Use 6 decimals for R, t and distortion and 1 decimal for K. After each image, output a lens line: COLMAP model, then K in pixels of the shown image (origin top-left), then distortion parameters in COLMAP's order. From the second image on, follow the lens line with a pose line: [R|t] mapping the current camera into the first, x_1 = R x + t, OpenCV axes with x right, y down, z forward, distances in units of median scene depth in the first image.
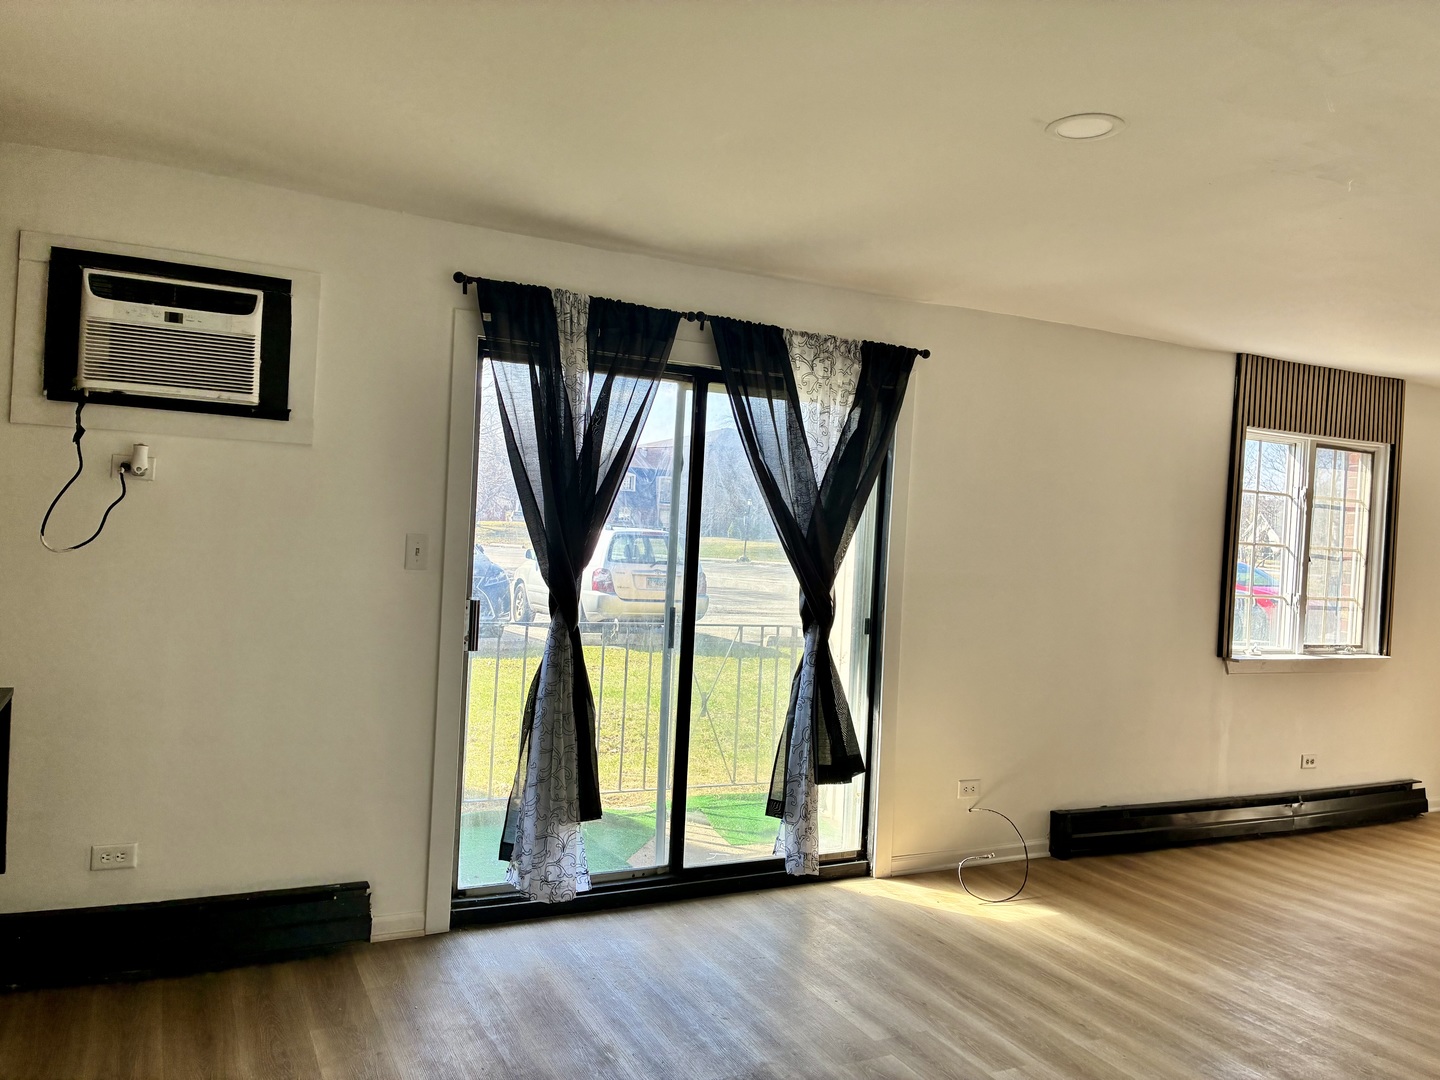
lens RADIAL K [[1085.1, 0, 719.3], [0, 1085.1, 526.8], [0, 0, 1]] dist [0.054996, -0.068401]
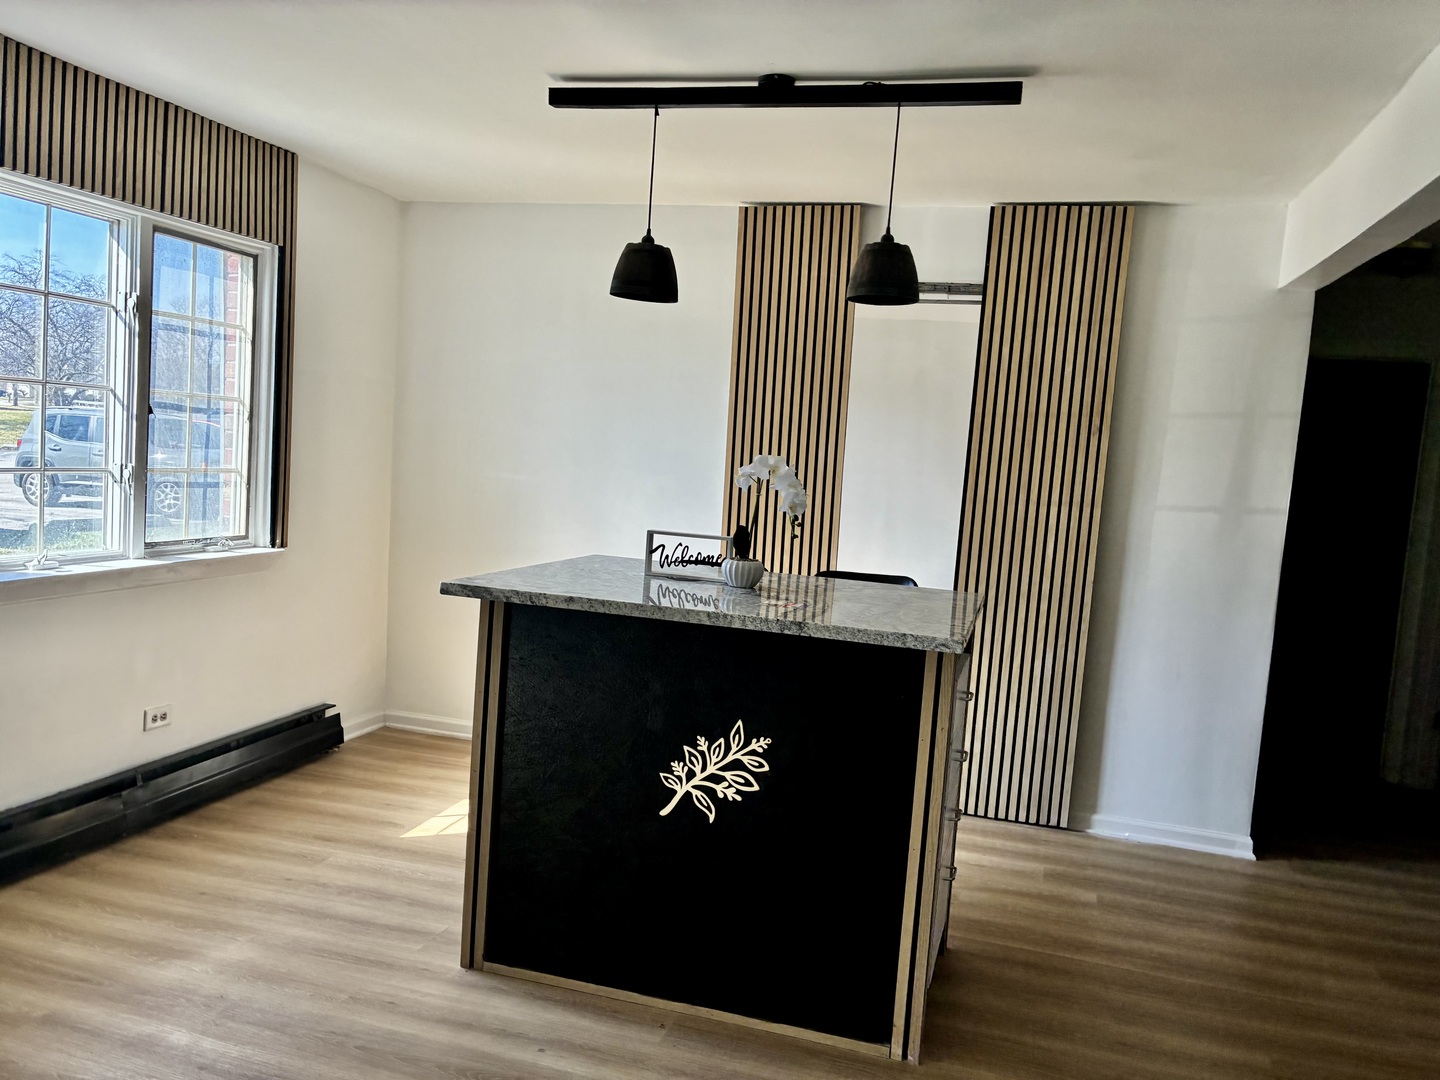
lens RADIAL K [[1085.1, 0, 729.6], [0, 1085.1, 548.6], [0, 0, 1]] dist [0.054996, -0.068401]
pose [[0.682673, -0.073413, 0.727027, 0.401304], [-0.031915, 0.990996, 0.130036, 0.021387], [-0.730027, -0.111975, 0.674182, 0.420179]]
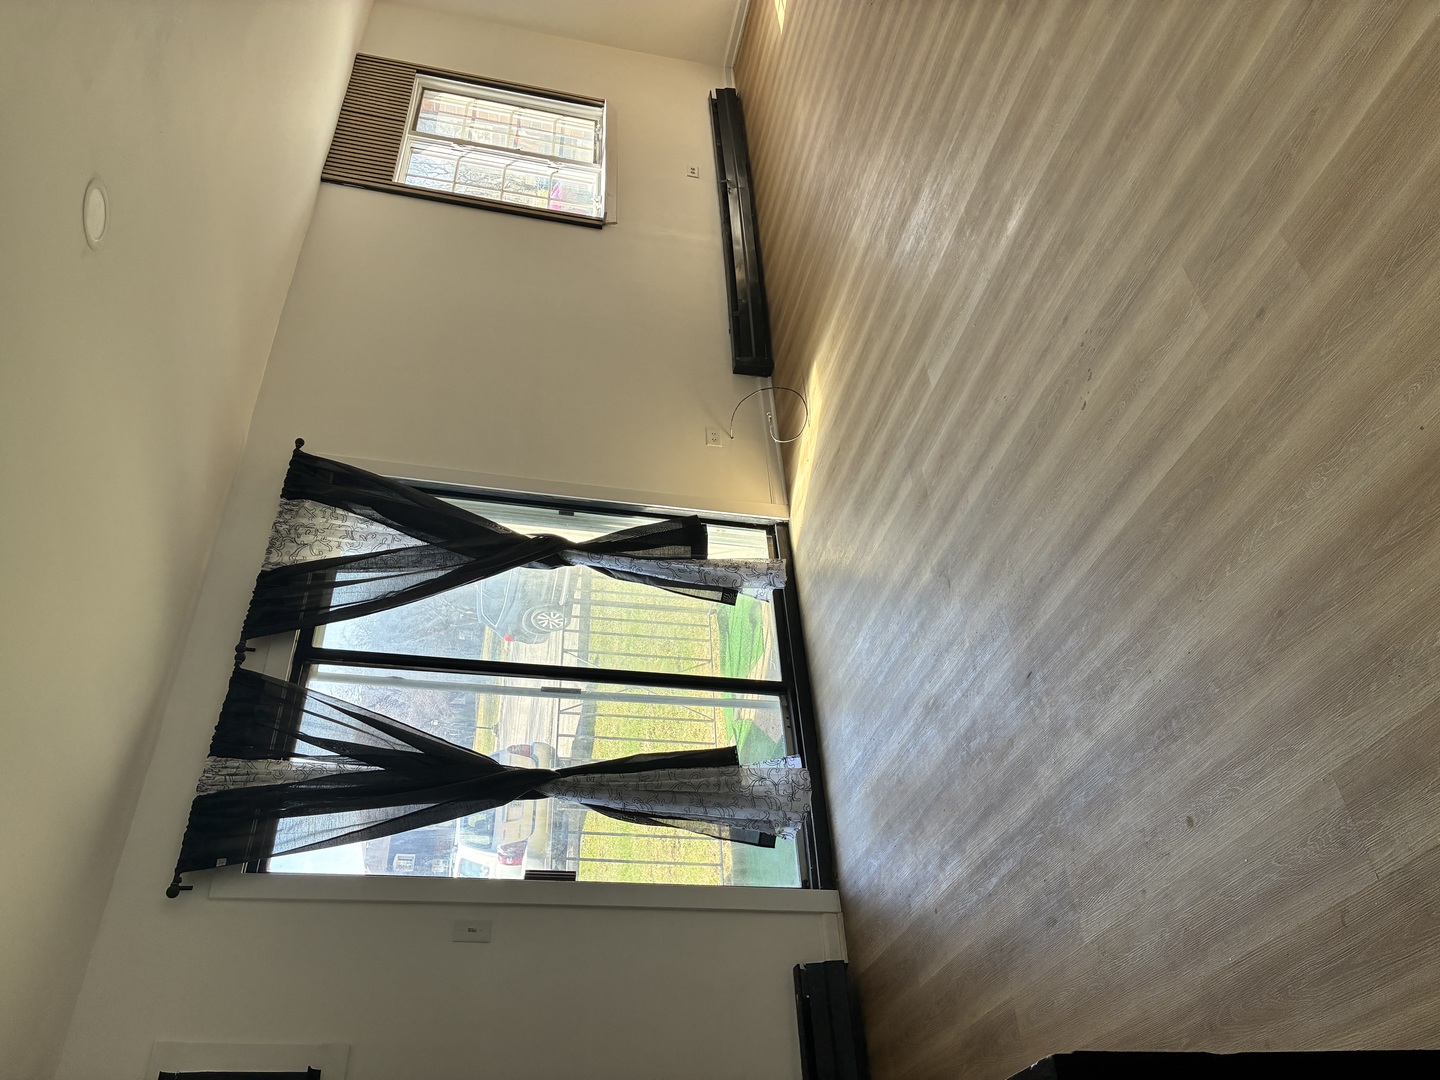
lens RADIAL K [[1085.1, 0, 707.8], [0, 1085.1, 535.6], [0, 0, 1]] dist [0.054996, -0.068401]
pose [[0.004453, -0.977622, 0.210321, -0.117279], [0.976157, 0.049894, 0.211252, 0.003743], [-0.217019, 0.204366, 0.954535, -0.049854]]
